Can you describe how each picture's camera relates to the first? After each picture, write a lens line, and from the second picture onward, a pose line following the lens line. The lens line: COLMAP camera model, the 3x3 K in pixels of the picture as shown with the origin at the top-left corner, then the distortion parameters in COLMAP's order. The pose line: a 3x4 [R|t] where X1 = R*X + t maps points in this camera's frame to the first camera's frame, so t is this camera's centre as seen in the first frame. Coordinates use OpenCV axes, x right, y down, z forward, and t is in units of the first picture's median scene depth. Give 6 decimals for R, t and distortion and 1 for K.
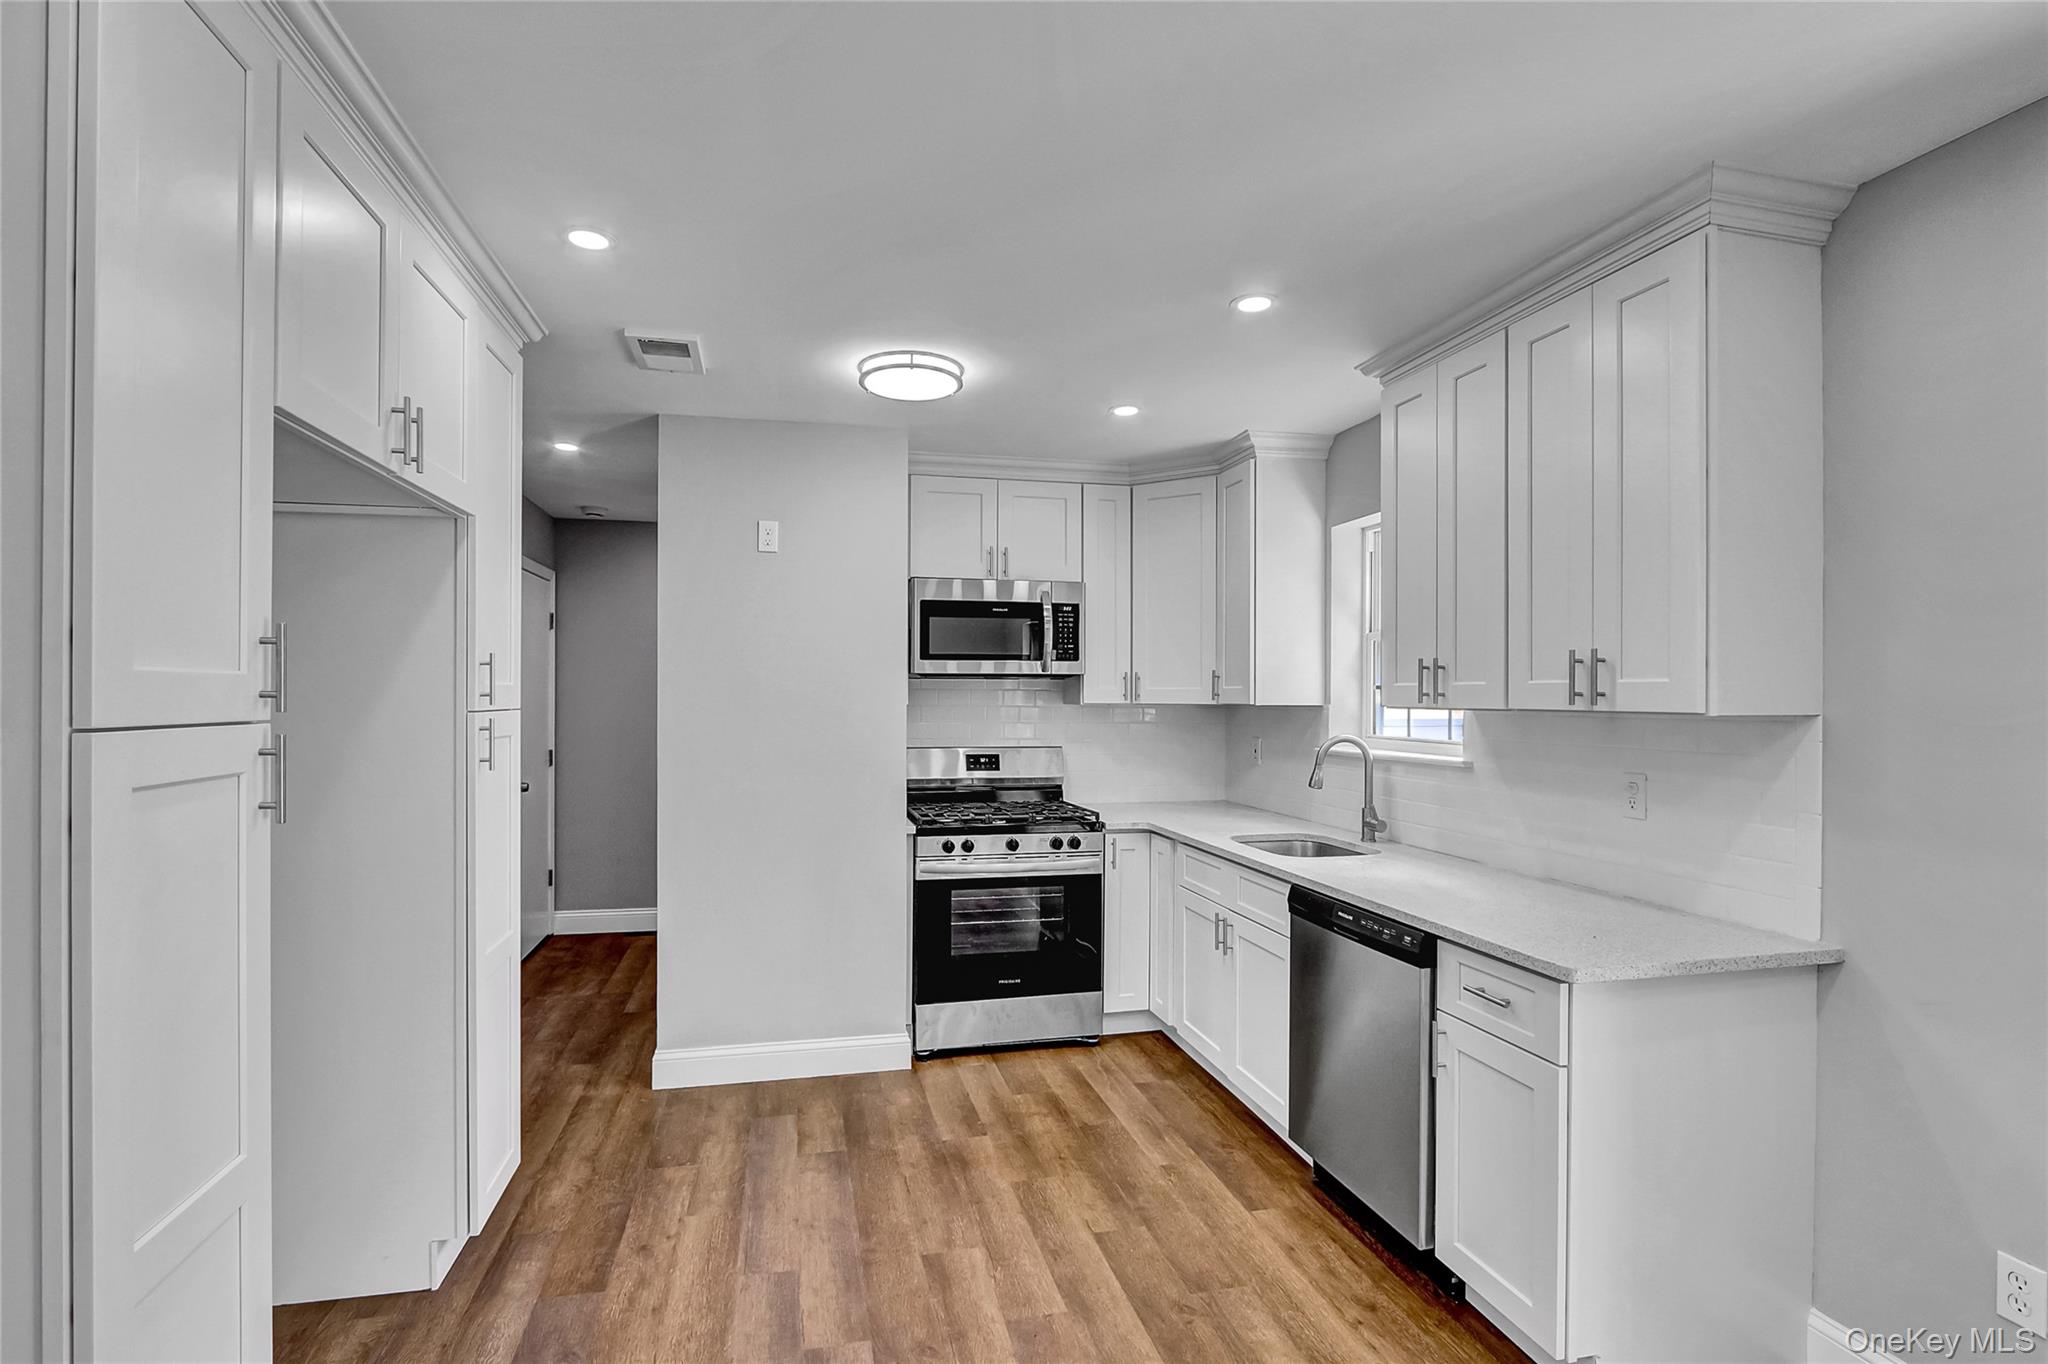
lens RADIAL K [[966.2, 0, 1004.9], [0, 966.2, 698.9], [0, 0, 1]] dist [-0.019858, 0.002556]
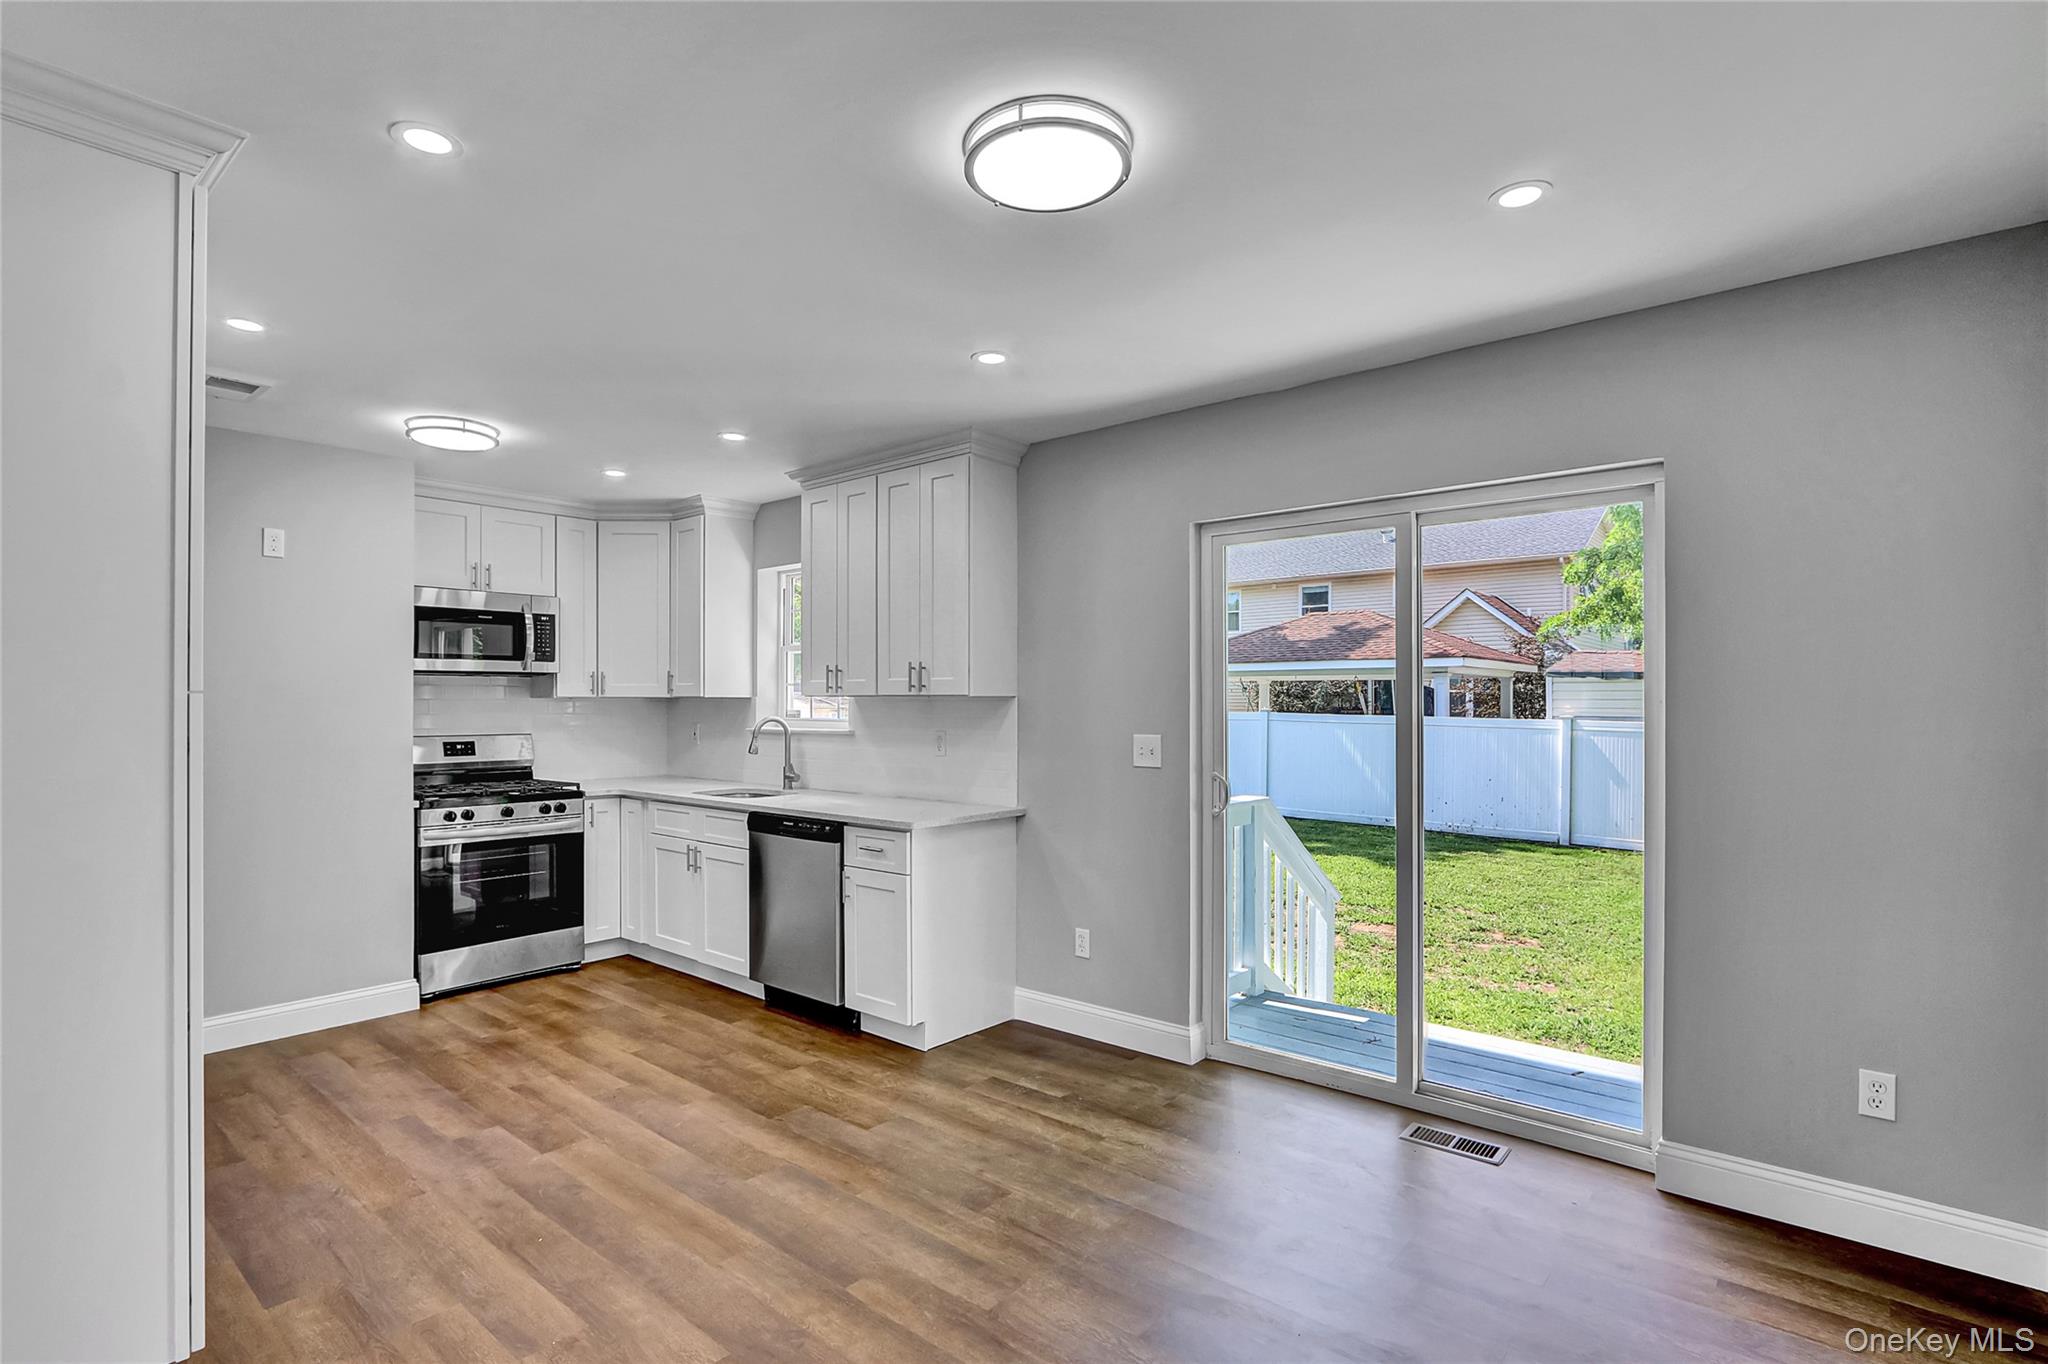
lens RADIAL K [[995.9, 0, 1003.2], [0, 995.9, 705.3], [0, 0, 1]] dist [-0.014482, -0.000008]
pose [[0.806568, -0.004887, 0.591121, -0.284499], [0.004312, 0.999988, 0.002384, 0.020693], [-0.591126, 0.000626, 0.806579, -0.466172]]
